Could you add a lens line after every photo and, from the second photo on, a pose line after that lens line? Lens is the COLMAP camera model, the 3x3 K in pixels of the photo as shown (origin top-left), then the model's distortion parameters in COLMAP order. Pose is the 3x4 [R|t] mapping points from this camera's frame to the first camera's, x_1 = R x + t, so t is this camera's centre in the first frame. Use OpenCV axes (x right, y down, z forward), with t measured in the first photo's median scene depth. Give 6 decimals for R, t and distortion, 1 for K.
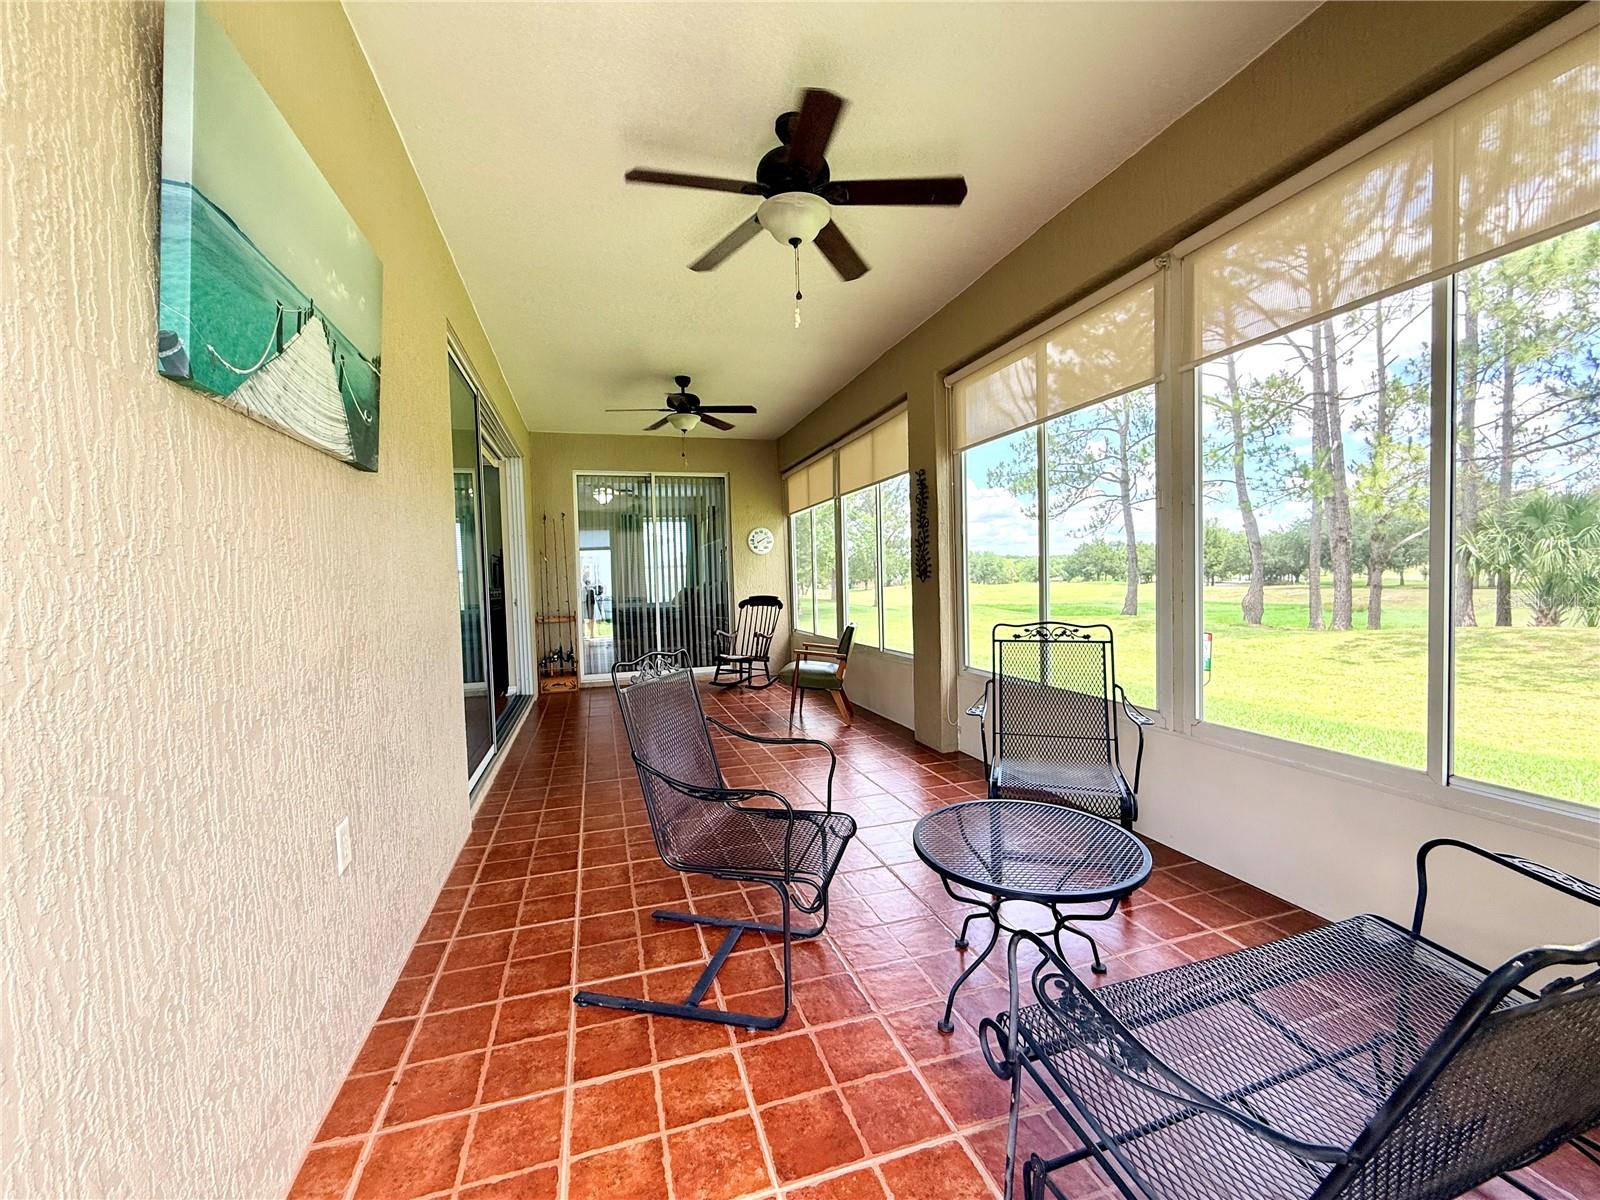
lens RADIAL K [[646.4, 0, 791.4], [0, 646.4, 601.2], [0, 0, 1]] dist [-0.003300, 0.001382]
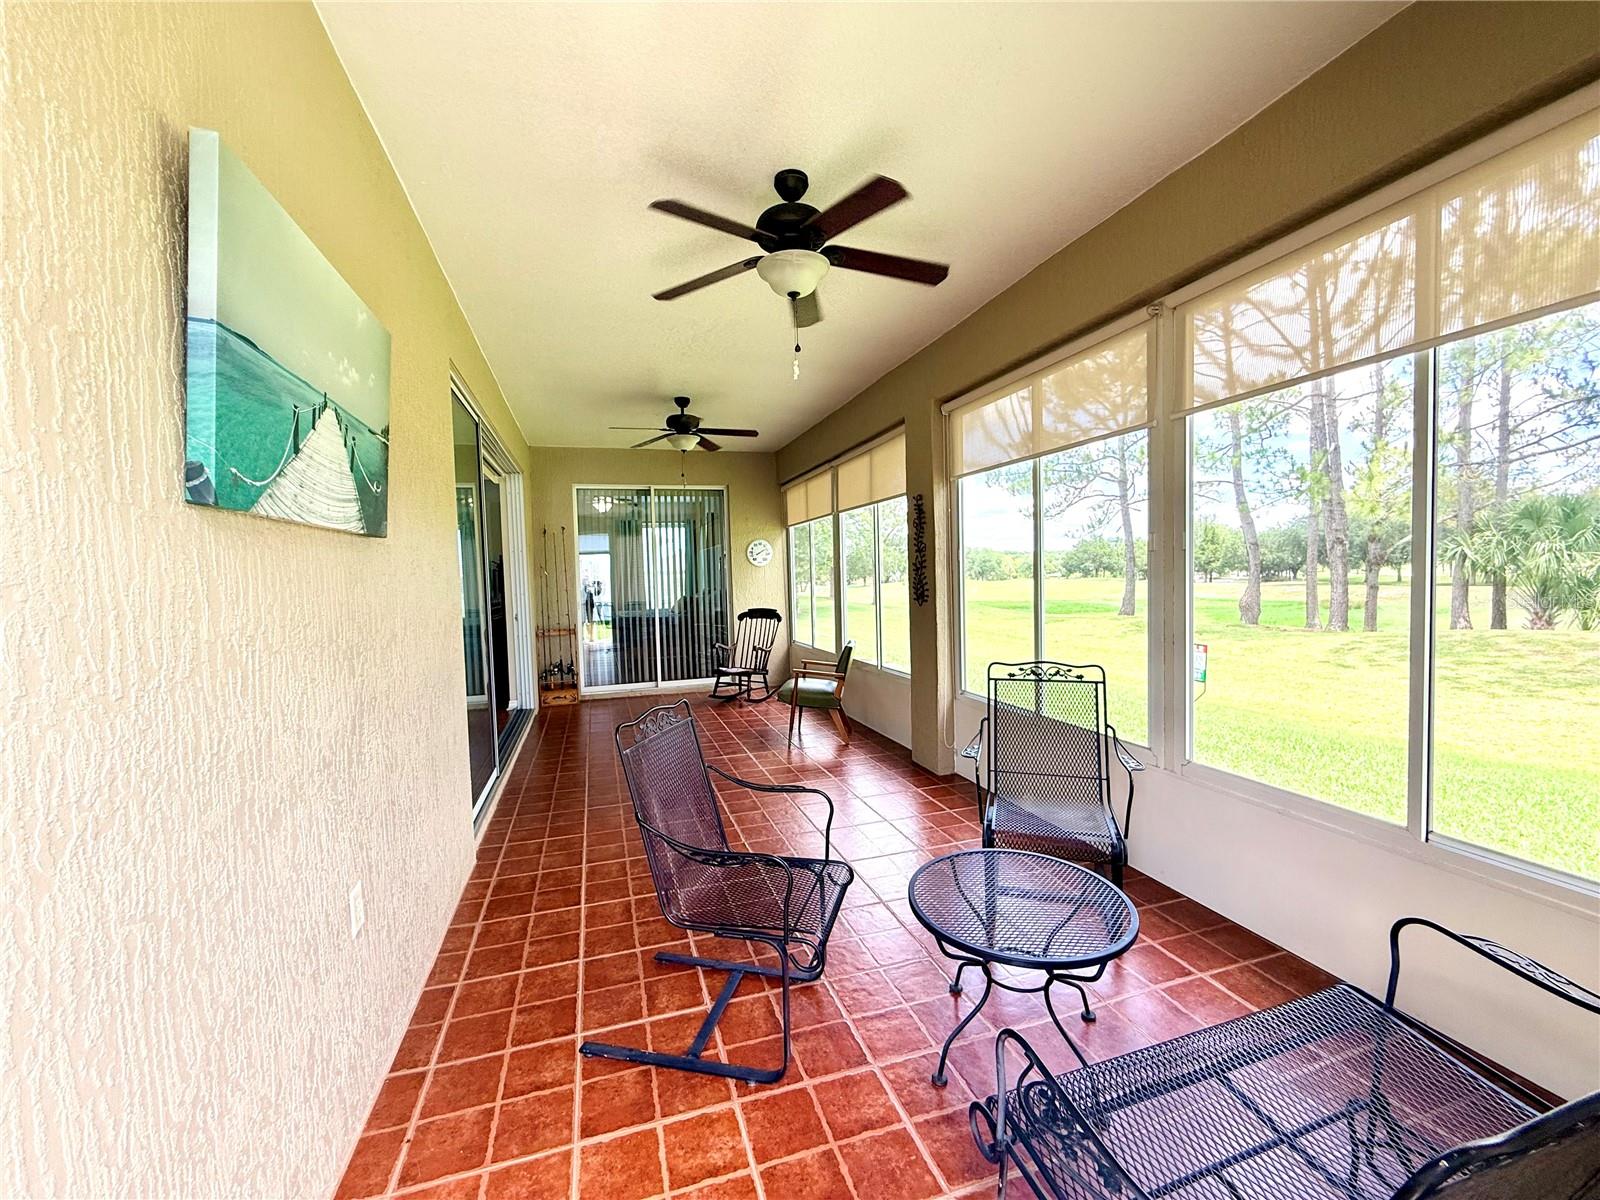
lens RADIAL K [[646.4, 0, 791.2], [0, 646.4, 600.6], [0, 0, 1]] dist [-0.003300, 0.001382]
pose [[0.999998, -0.000221, 0.001846, -0.000354], [0.000208, 0.999973, 0.007325, -0.108425], [-0.001847, -0.007325, 0.999971, -0.026859]]
